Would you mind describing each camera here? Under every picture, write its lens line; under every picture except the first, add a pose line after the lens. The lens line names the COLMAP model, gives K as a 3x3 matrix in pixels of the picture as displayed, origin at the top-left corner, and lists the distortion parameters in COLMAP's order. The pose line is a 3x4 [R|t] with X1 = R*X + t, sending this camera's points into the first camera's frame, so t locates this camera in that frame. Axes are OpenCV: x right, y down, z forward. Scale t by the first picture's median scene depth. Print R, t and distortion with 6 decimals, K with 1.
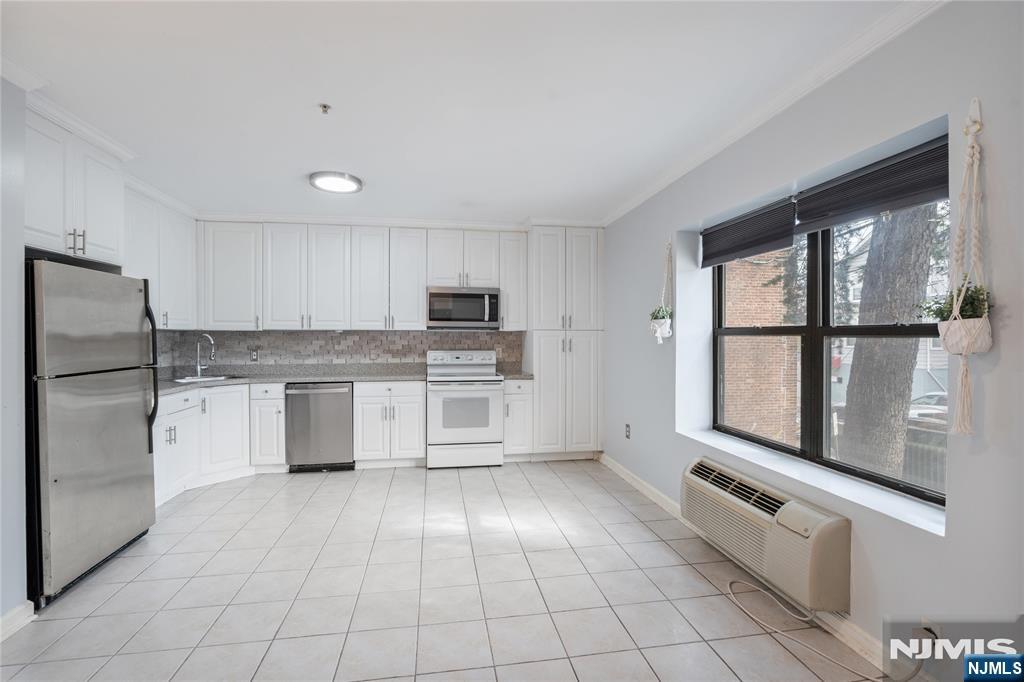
lens RADIAL K [[464.0, 0, 506.5], [0, 464.0, 342.1], [0, 0, 1]] dist [-0.001159, -0.000121]
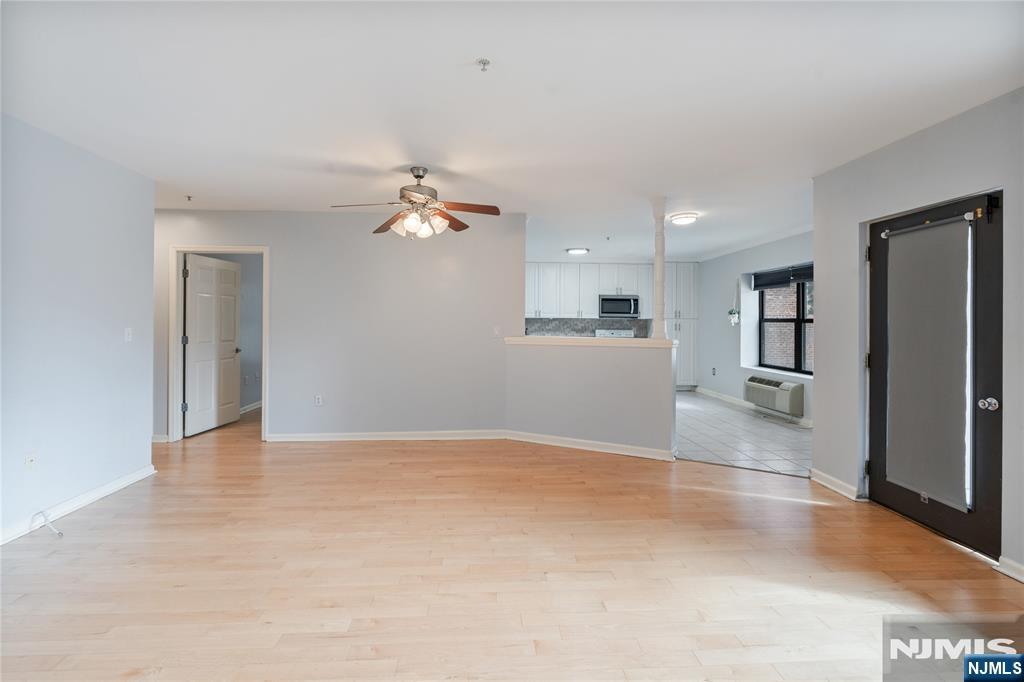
lens RADIAL K [[455.5, 0, 506.4], [0, 455.5, 321.9], [0, 0, 1]] dist [0.001488, 0.000111]
pose [[0.993516, 0.005387, -0.113562, -0.465248], [-0.006622, 0.999923, -0.010496, 0.013917], [0.113496, 0.011180, 0.993475, -1.198018]]
